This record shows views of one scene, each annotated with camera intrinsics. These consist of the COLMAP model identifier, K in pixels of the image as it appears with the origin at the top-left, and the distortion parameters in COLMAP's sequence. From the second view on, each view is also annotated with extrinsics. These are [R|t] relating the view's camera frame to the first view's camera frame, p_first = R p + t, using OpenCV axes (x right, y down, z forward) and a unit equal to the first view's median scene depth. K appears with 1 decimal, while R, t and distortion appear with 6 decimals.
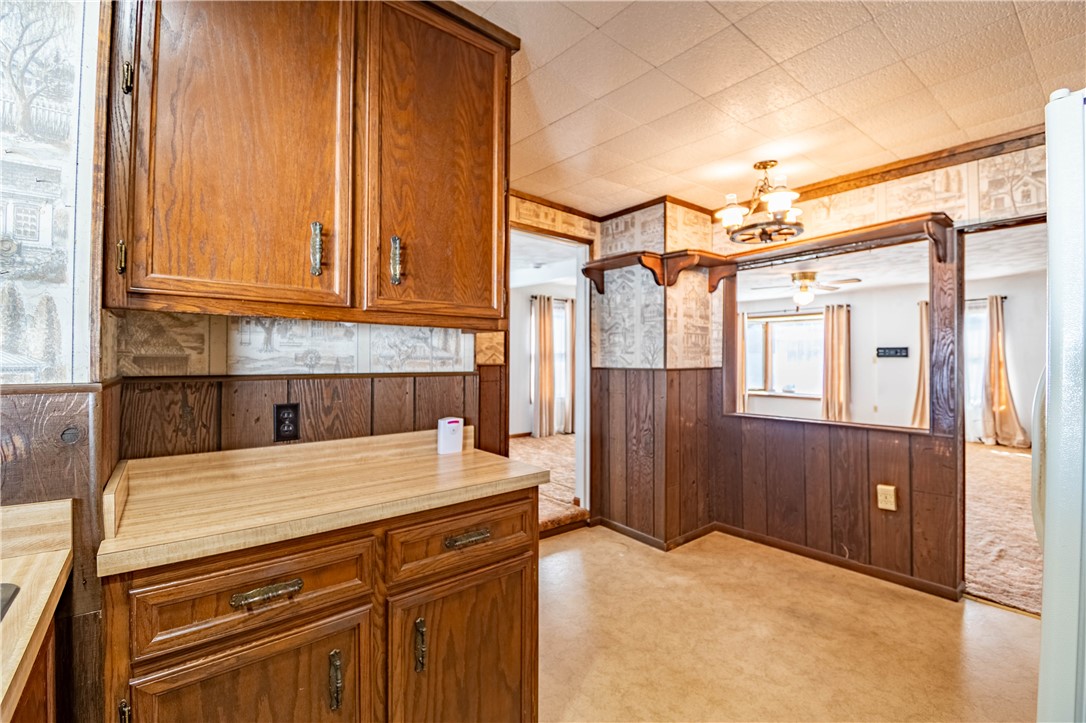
lens RADIAL K [[482.2, 0, 537.0], [0, 482.2, 358.0], [0, 0, 1]] dist [0.000932, -0.008150]
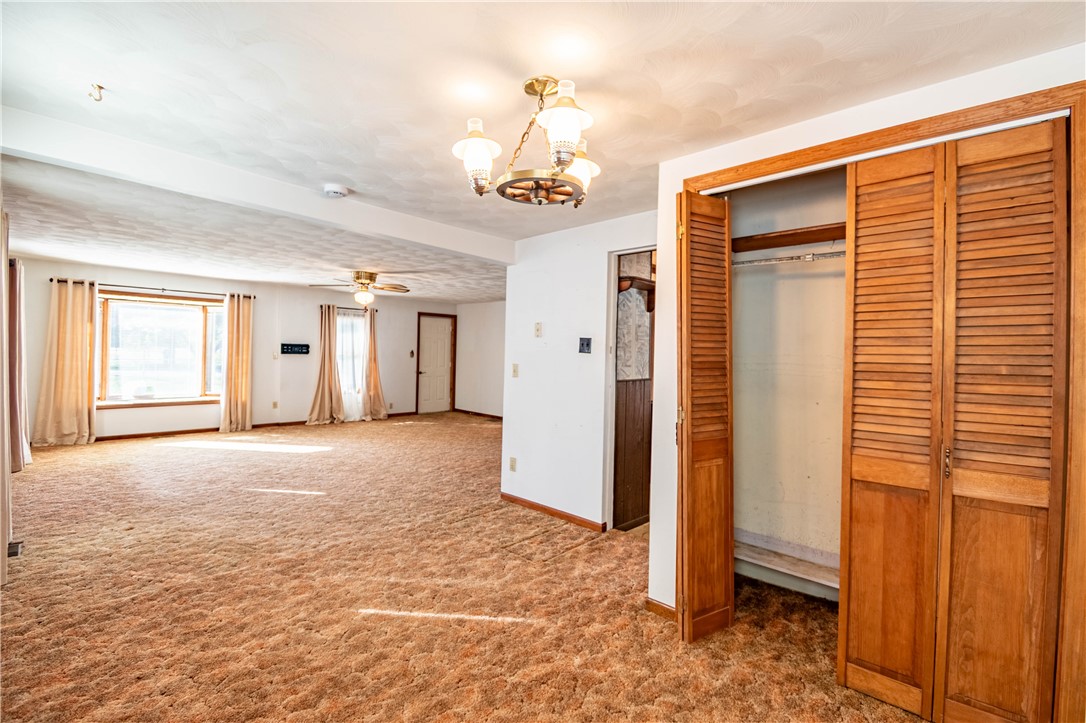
lens RADIAL K [[482.2, 0, 566.2], [0, 482.2, 354.3], [0, 0, 1]] dist [0.000932, -0.008150]
pose [[-0.167485, -0.007152, 0.985849, -0.856896], [-0.022823, 0.999734, 0.003375, -0.036966], [-0.985610, -0.021935, -0.167604, 1.299571]]
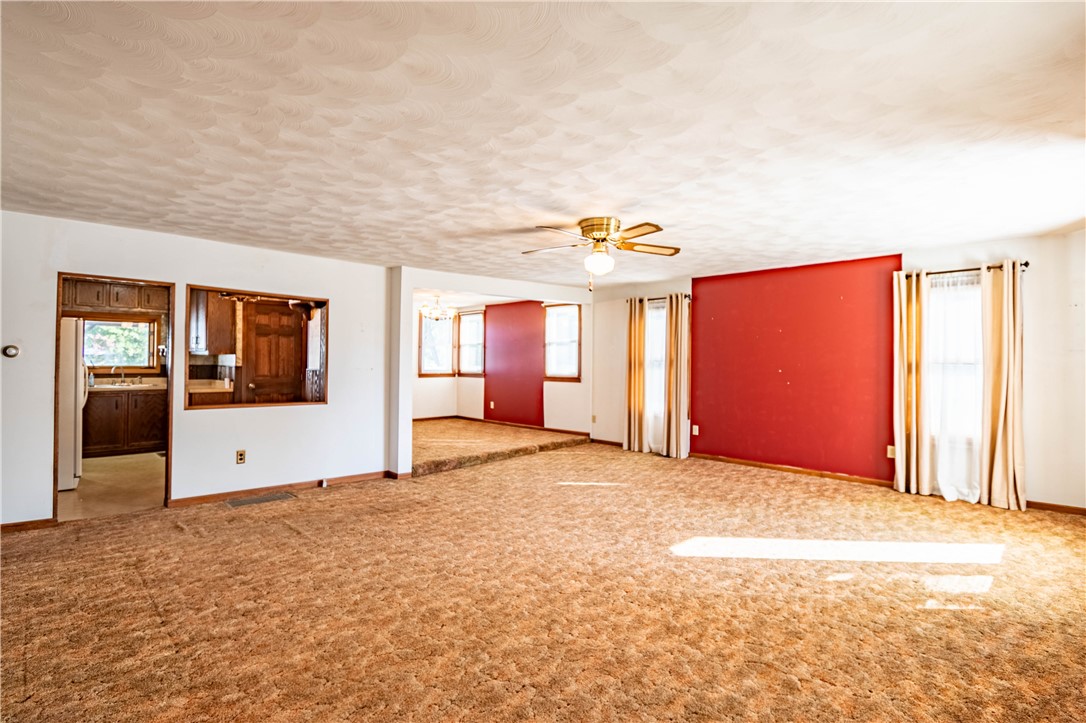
lens RADIAL K [[516.6, 0, 561.3], [0, 516.6, 362.5], [0, 0, 1]] dist [-0.004792, -0.003175]
pose [[0.130476, -0.000607, -0.991451, 2.008175], [-0.010329, 0.999945, -0.001971, -0.006928], [0.991398, 0.010498, 0.130463, 1.504777]]
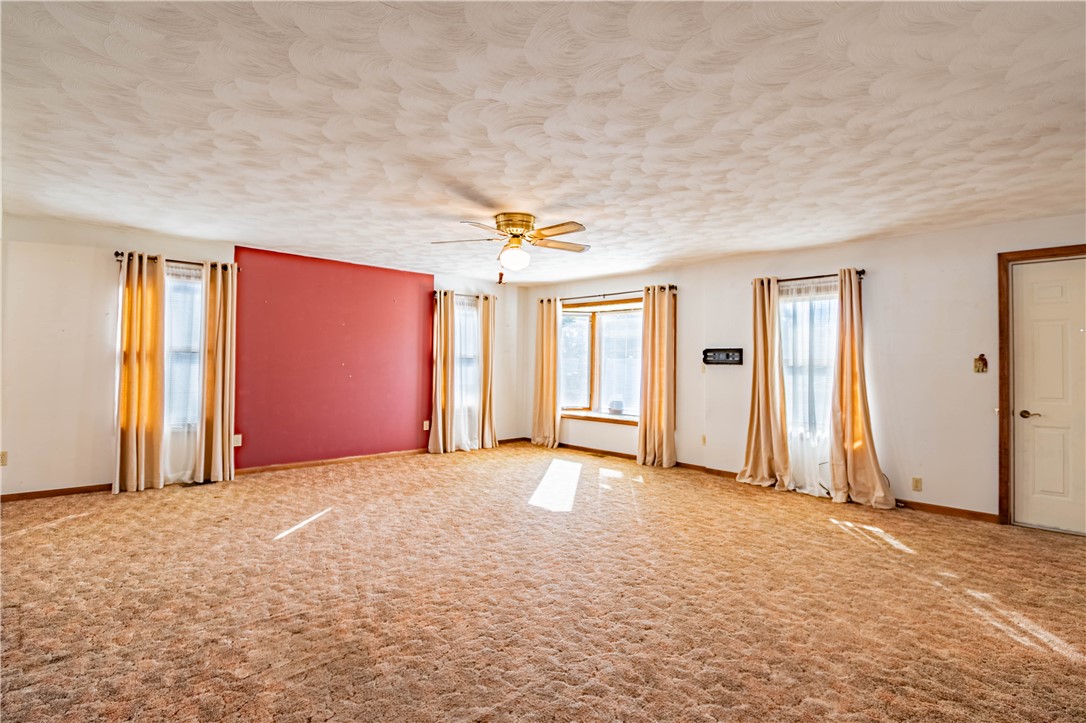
lens RADIAL K [[547.8, 0, 539.0], [0, 547.8, 346.3], [0, 0, 1]] dist [-0.001598, -0.001882]
pose [[0.995599, 0.014193, 0.092634, 0.899525], [-0.011373, 0.999458, -0.030898, 0.001539], [-0.093023, 0.029708, 0.995221, 0.579784]]
